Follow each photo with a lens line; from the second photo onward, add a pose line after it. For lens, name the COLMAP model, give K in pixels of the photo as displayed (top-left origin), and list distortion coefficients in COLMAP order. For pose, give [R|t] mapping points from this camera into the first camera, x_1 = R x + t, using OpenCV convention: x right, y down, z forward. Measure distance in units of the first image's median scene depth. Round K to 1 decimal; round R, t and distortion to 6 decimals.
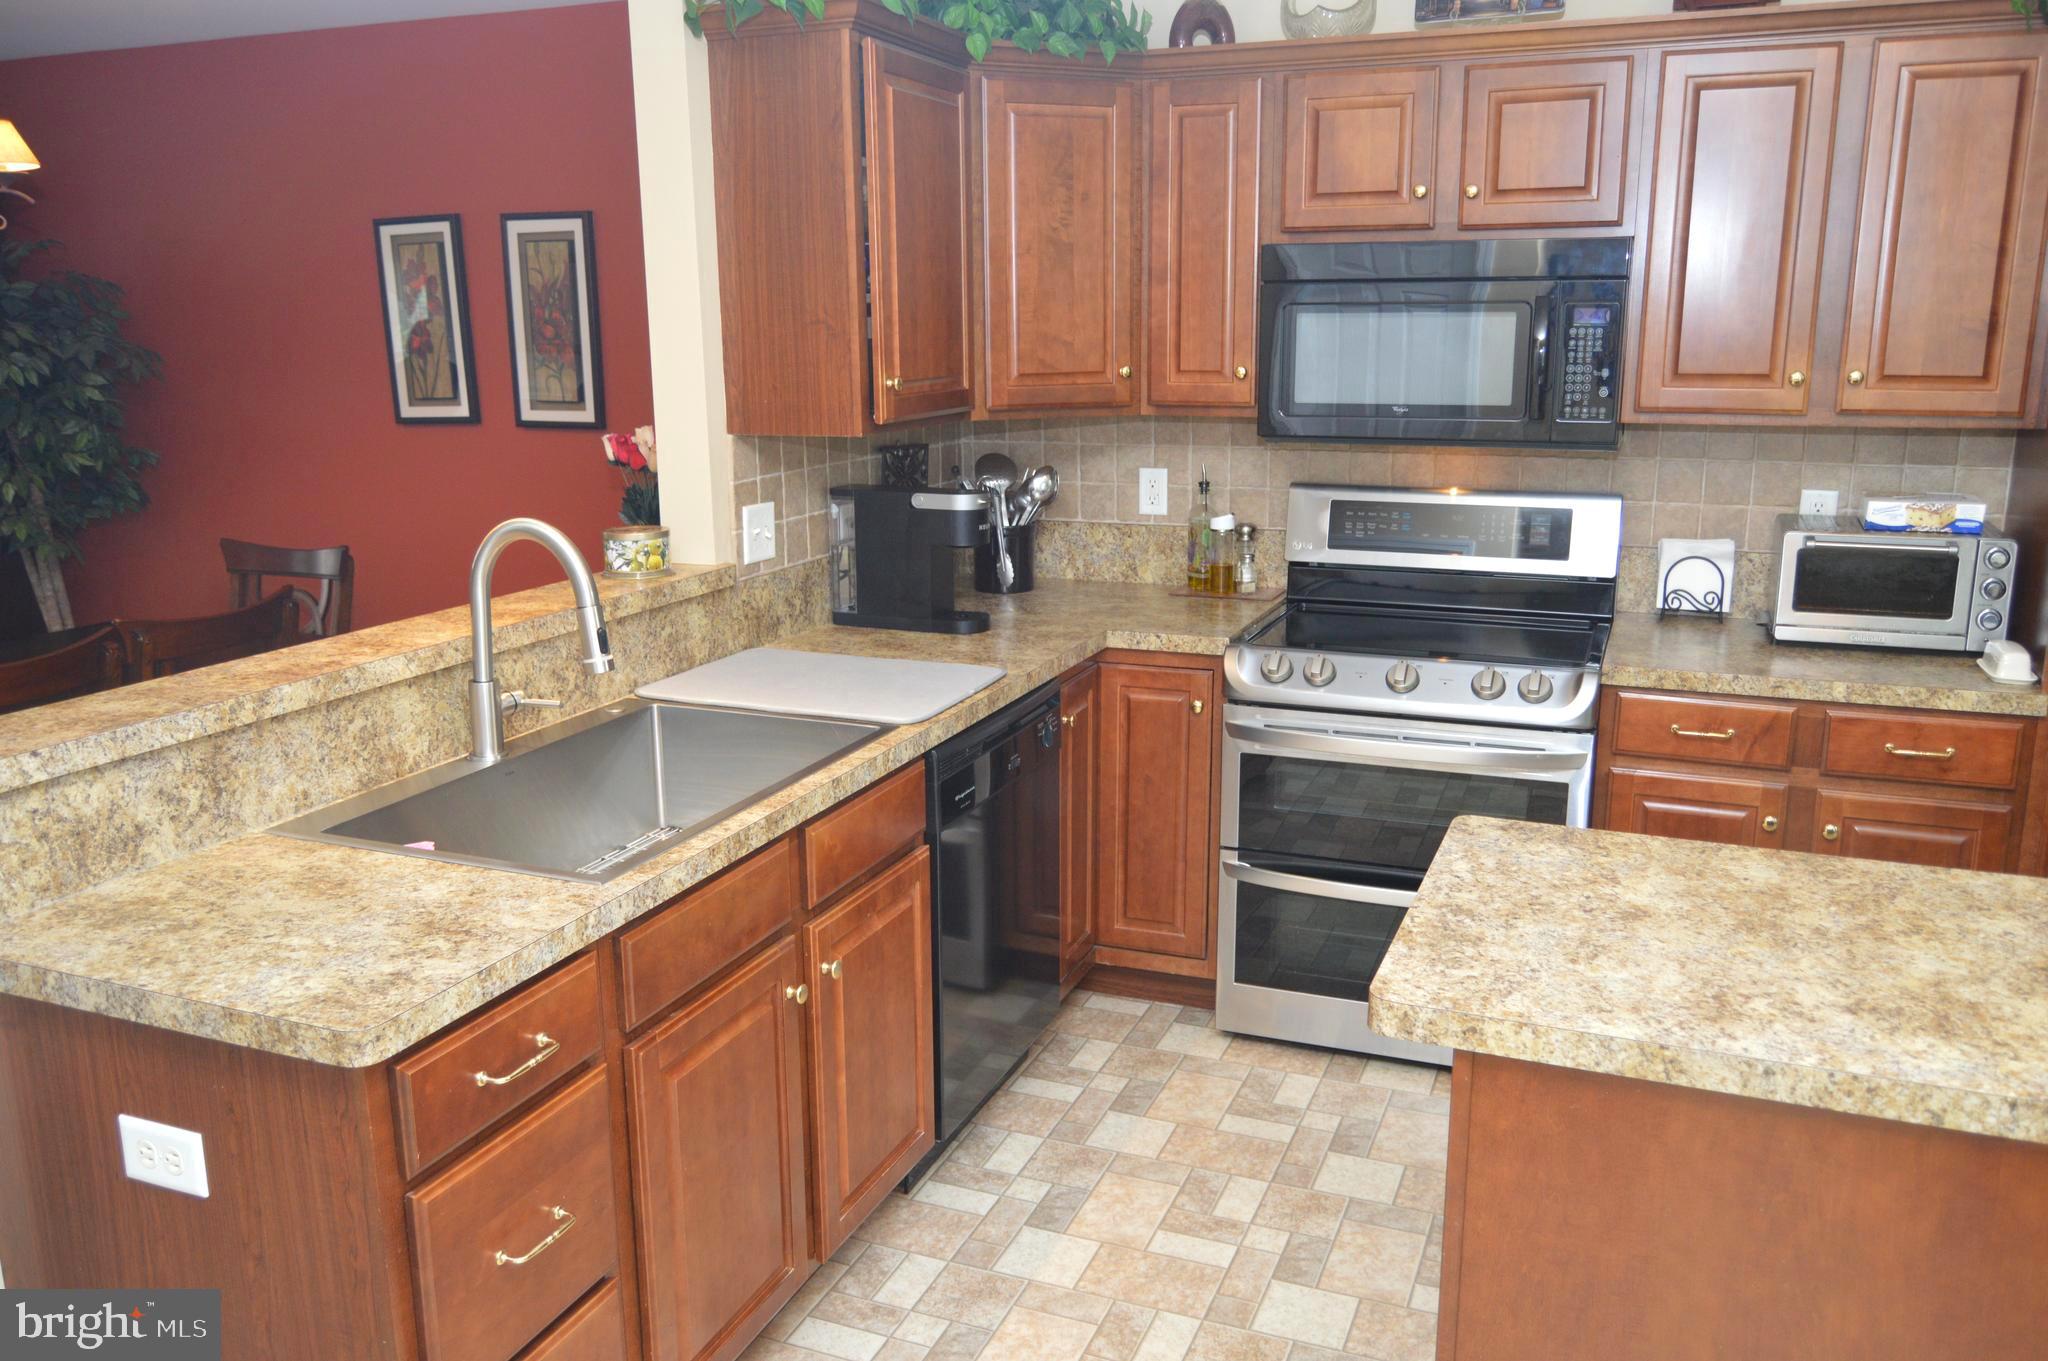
lens RADIAL K [[1605.4, 0, 1031.0], [0, 1605.4, 690.2], [0, 0, 1]] dist [-0.015526, 0.005498]
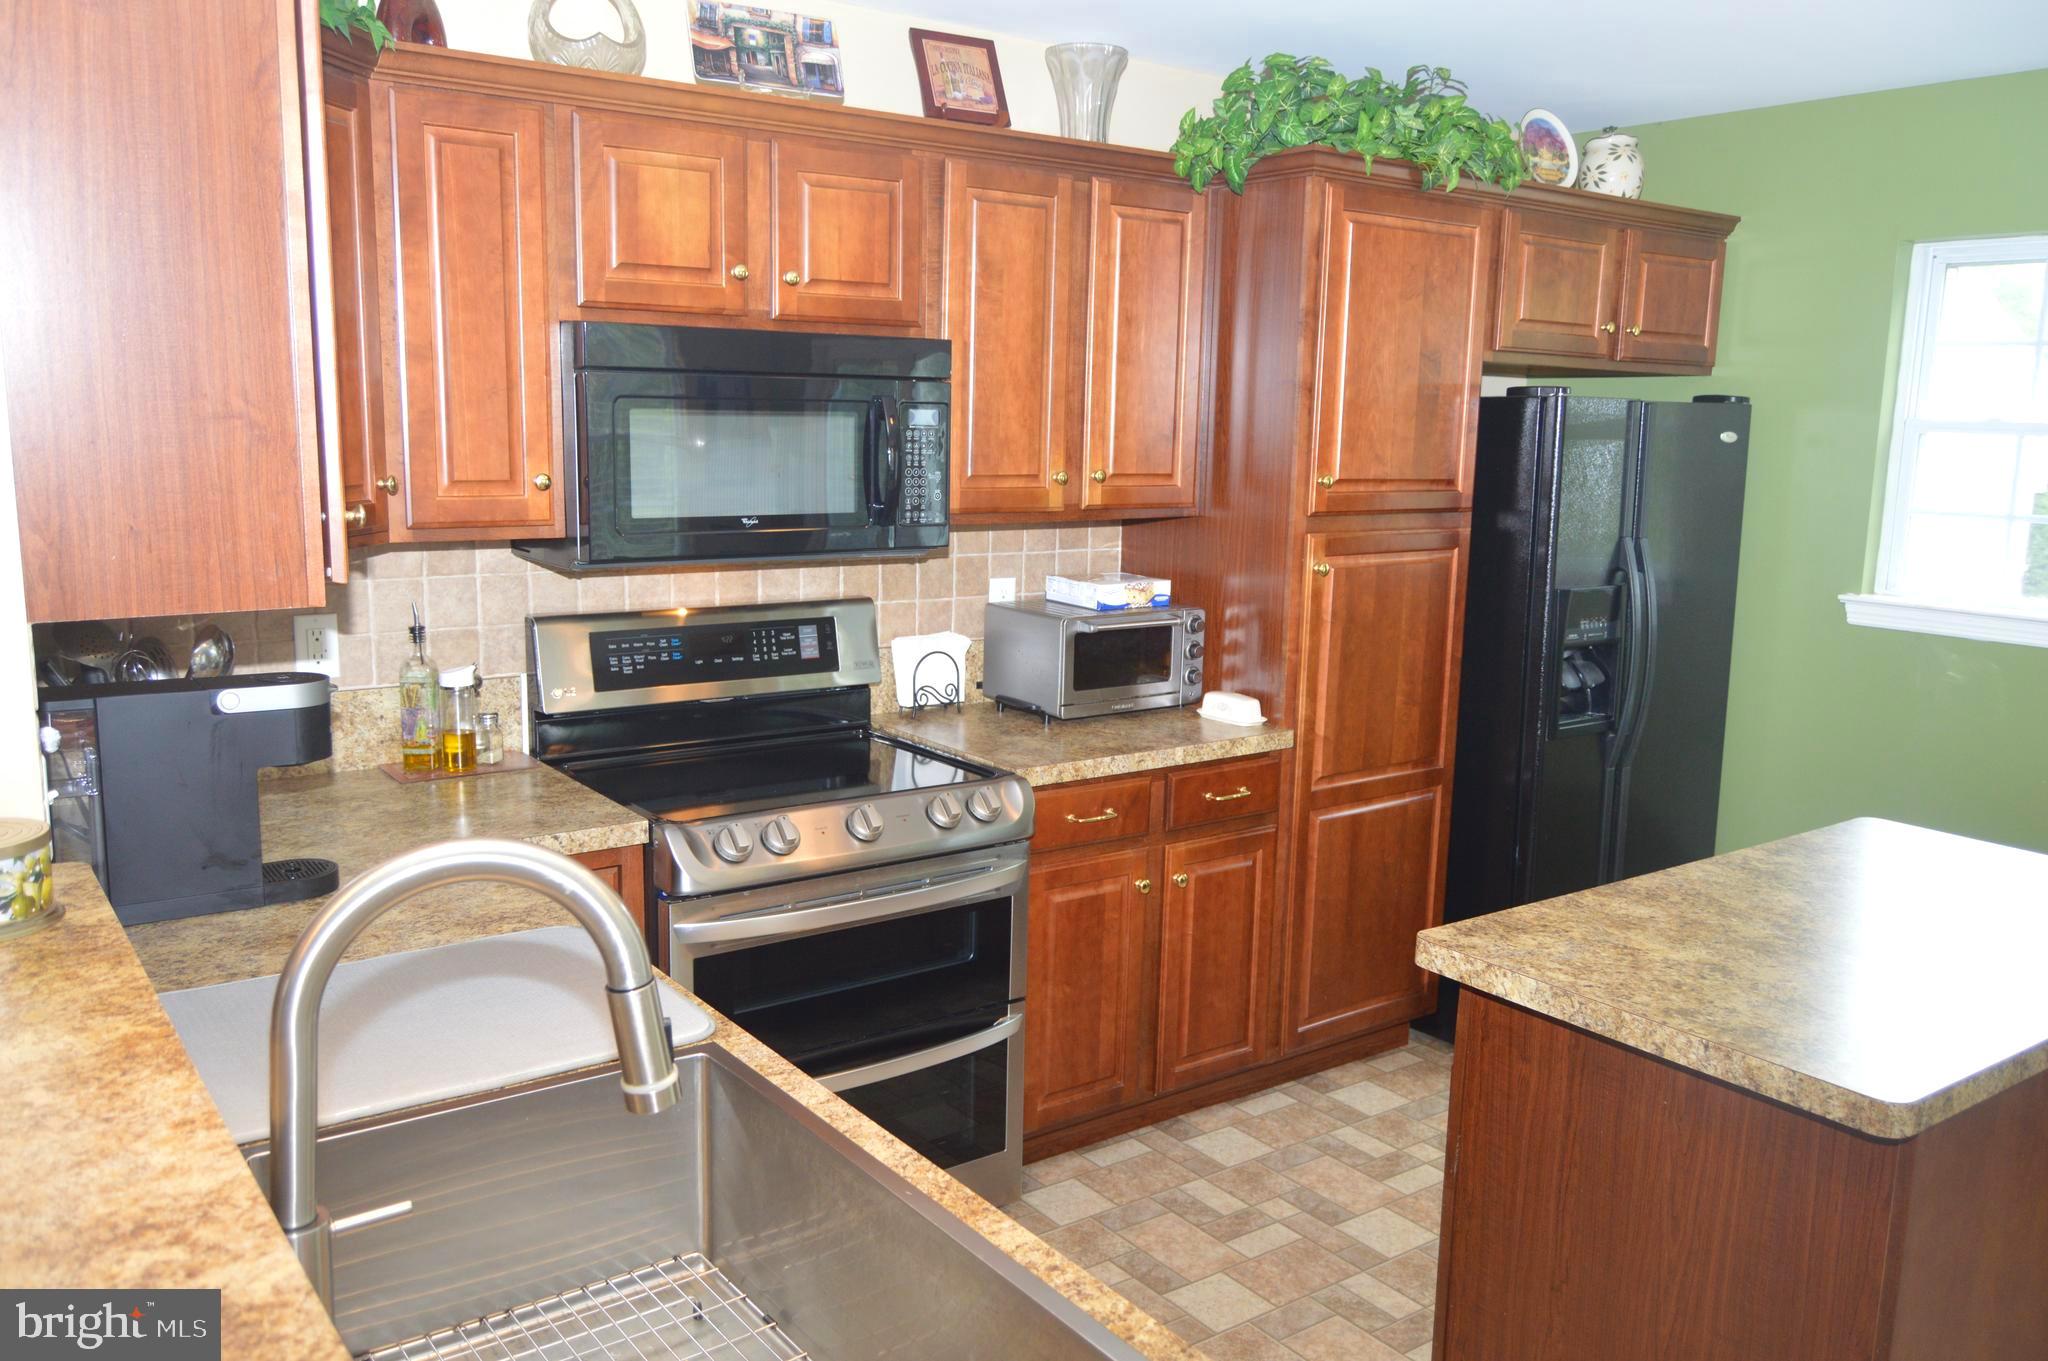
lens RADIAL K [[1605.4, 0, 1031.0], [0, 1605.4, 690.2], [0, 0, 1]] dist [-0.015526, 0.005498]
pose [[0.523630, -0.129773, 0.842004, -0.449604], [0.168415, 0.984594, 0.047015, -0.105266], [-0.835134, 0.117188, 0.537419, 0.438646]]
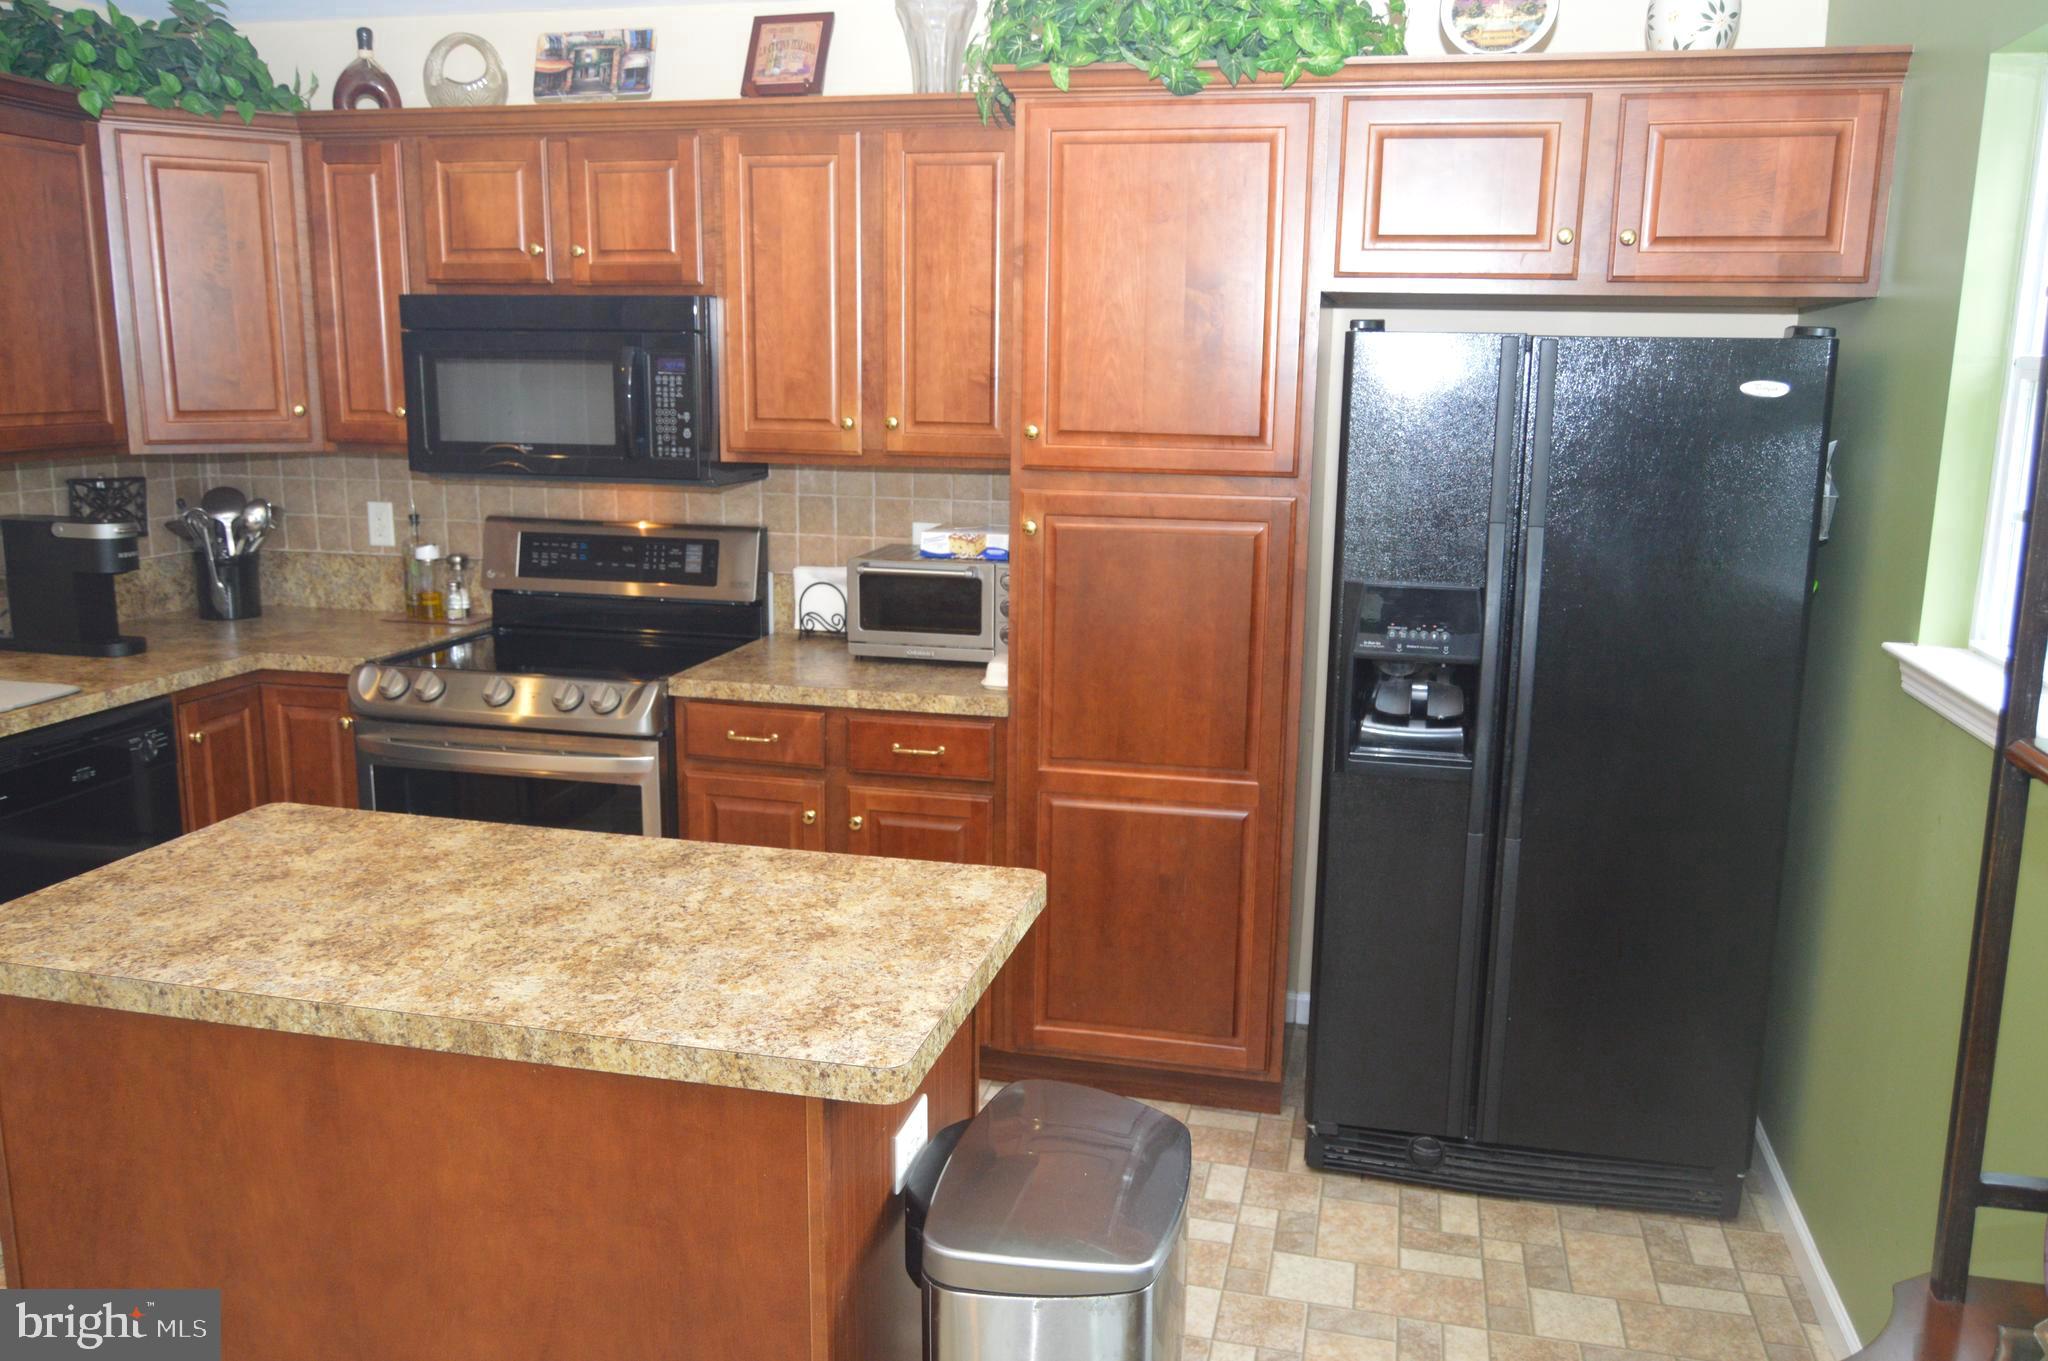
lens RADIAL K [[1605.4, 0, 1031.0], [0, 1605.4, 690.2], [0, 0, 1]] dist [-0.015526, 0.005498]
pose [[0.988105, -0.010332, 0.153433, 0.419146], [0.014500, 0.999555, -0.026073, 0.024261], [-0.153096, 0.027988, 0.987815, -0.130261]]
